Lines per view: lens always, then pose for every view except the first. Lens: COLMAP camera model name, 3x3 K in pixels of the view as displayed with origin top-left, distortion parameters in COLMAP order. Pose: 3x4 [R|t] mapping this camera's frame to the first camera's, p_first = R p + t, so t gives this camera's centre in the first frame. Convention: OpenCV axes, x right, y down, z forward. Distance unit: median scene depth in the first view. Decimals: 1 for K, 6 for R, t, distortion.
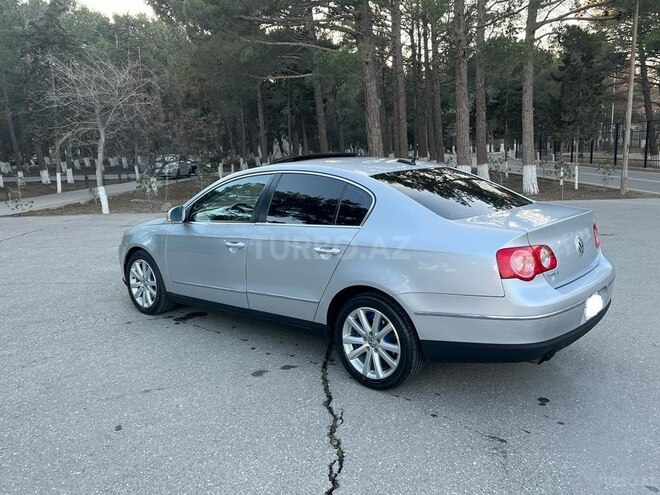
lens RADIAL K [[540.4, 0, 329.1], [0, 540.4, 247.3], [0, 0, 1]] dist [0.044717, -0.044736]
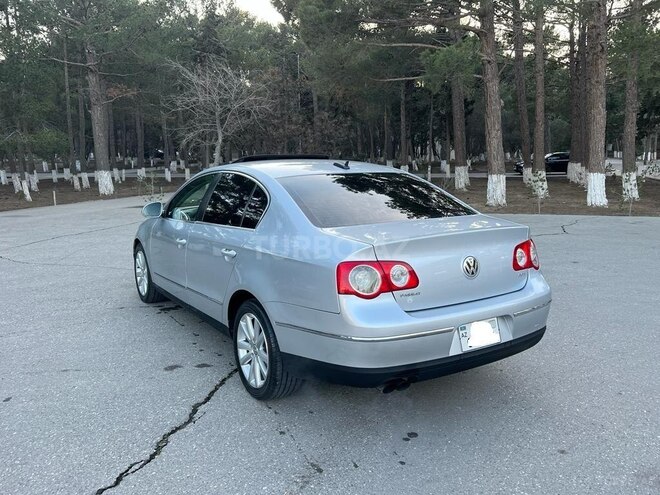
lens RADIAL K [[540.4, 0, 334.8], [0, 540.4, 250.5], [0, 0, 1]] dist [0.044717, -0.044736]
pose [[0.960347, 0.065472, -0.271013, 0.439707], [-0.065108, 0.997825, 0.010344, -0.019656], [0.271101, 0.007711, 0.962520, 0.094762]]
